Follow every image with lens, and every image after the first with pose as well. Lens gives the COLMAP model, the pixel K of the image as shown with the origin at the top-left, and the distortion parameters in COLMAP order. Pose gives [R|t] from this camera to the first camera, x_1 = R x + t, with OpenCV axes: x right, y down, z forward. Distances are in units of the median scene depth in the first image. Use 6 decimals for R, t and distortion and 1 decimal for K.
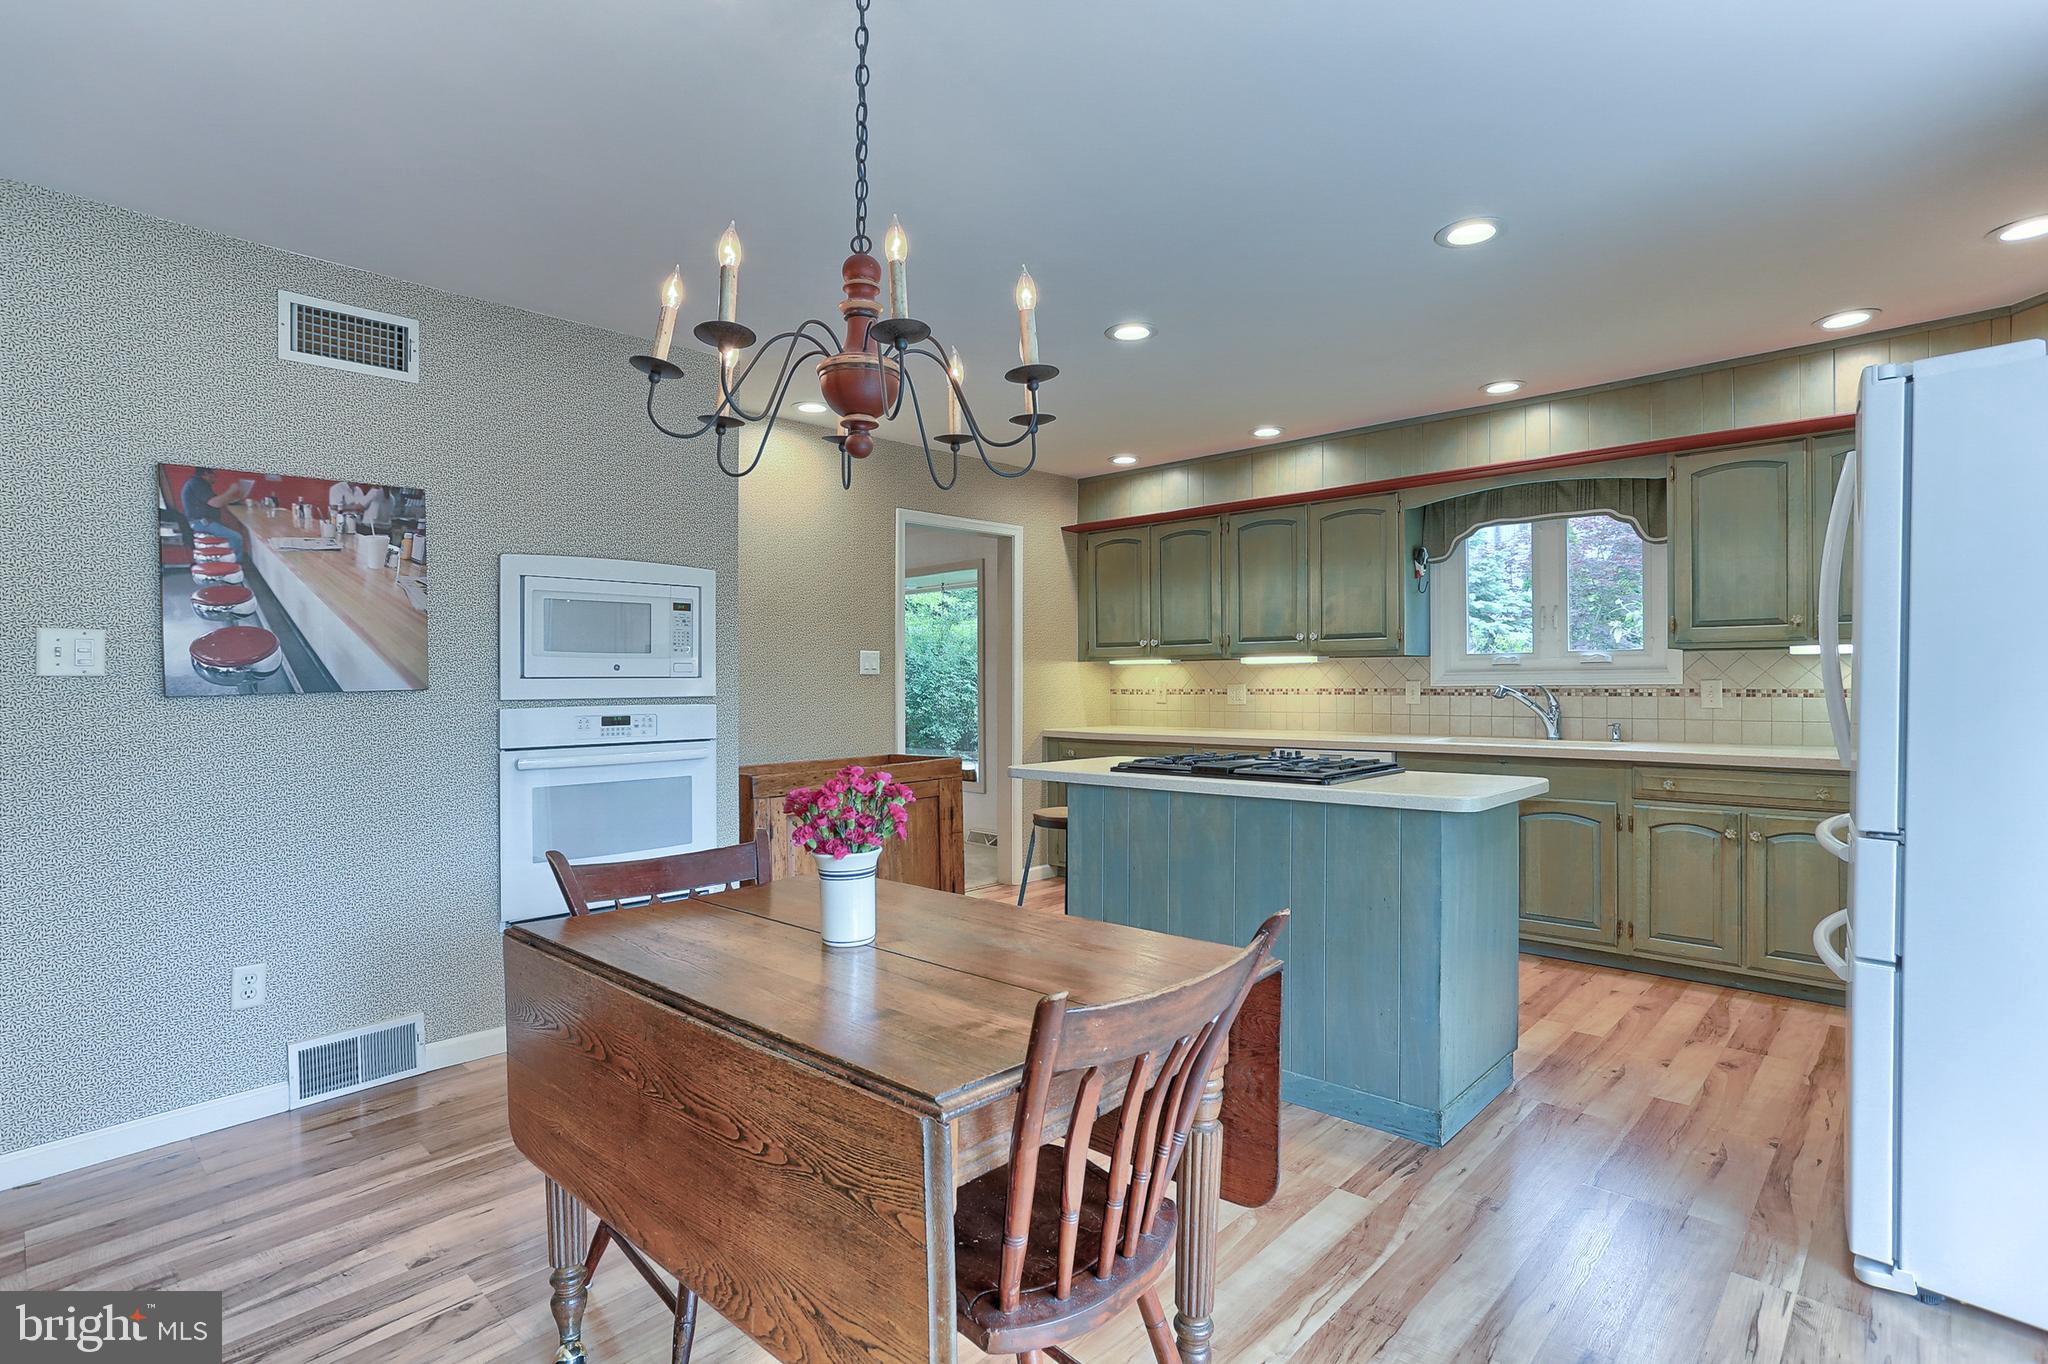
lens RADIAL K [[1033.9, 0, 1028.6], [0, 1033.9, 714.5], [0, 0, 1]] dist [-0.000529, -0.000035]
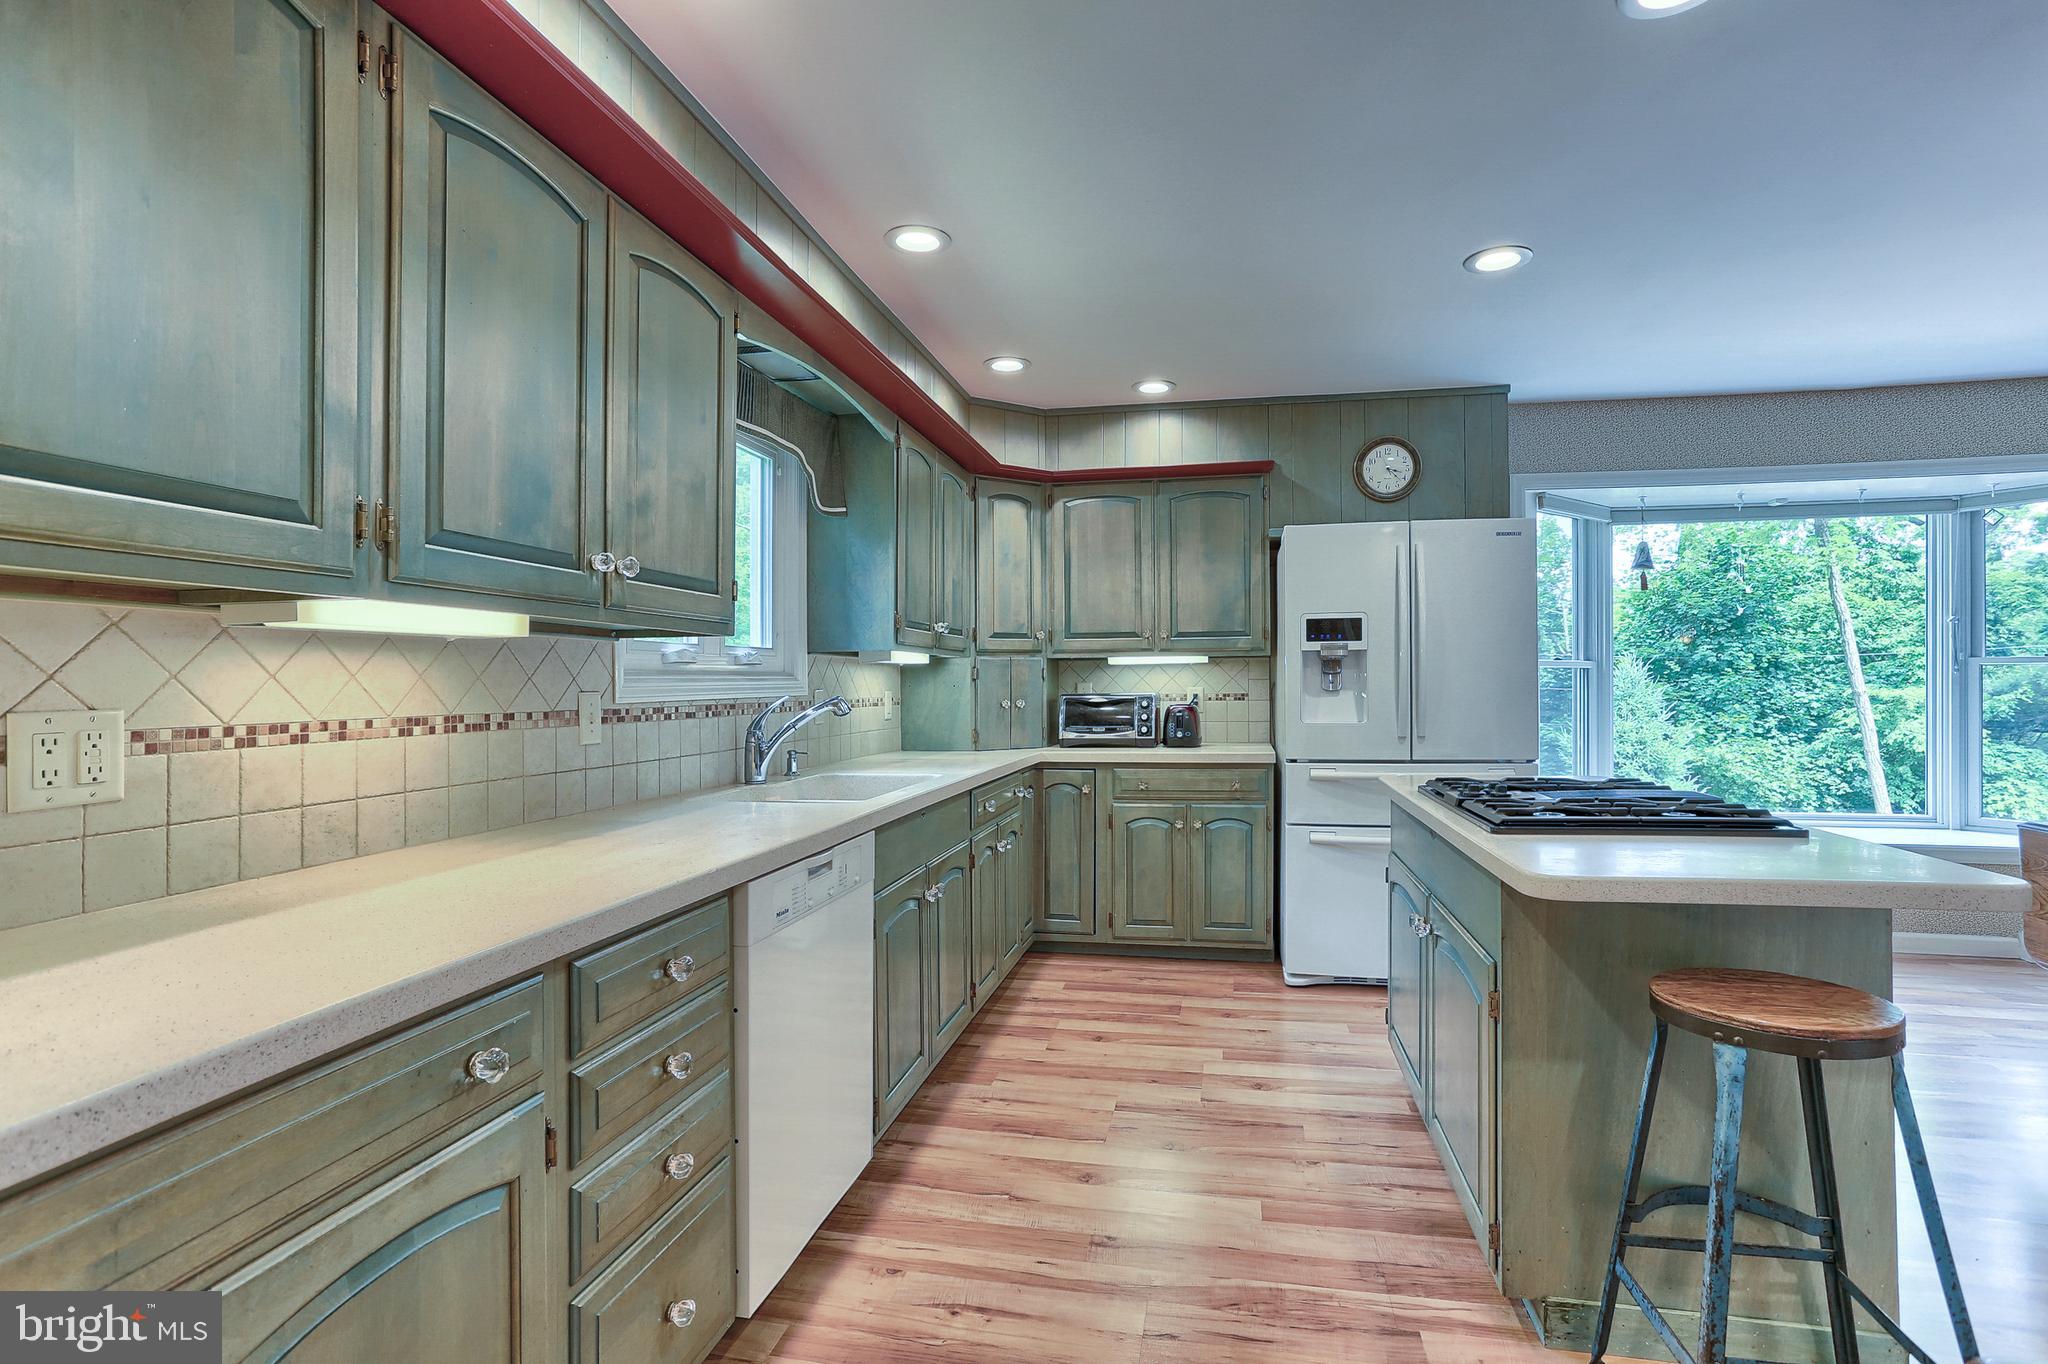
lens RADIAL K [[990.3, 0, 1024.0], [0, 990.3, 682.0], [0, 0, 1]] dist [-0.001379, 0.000210]
pose [[-0.534823, 0.013325, 0.844859, -0.132140], [0.039809, 0.999163, 0.009442, -0.049405], [-0.844026, 0.038683, -0.534906, 1.572350]]
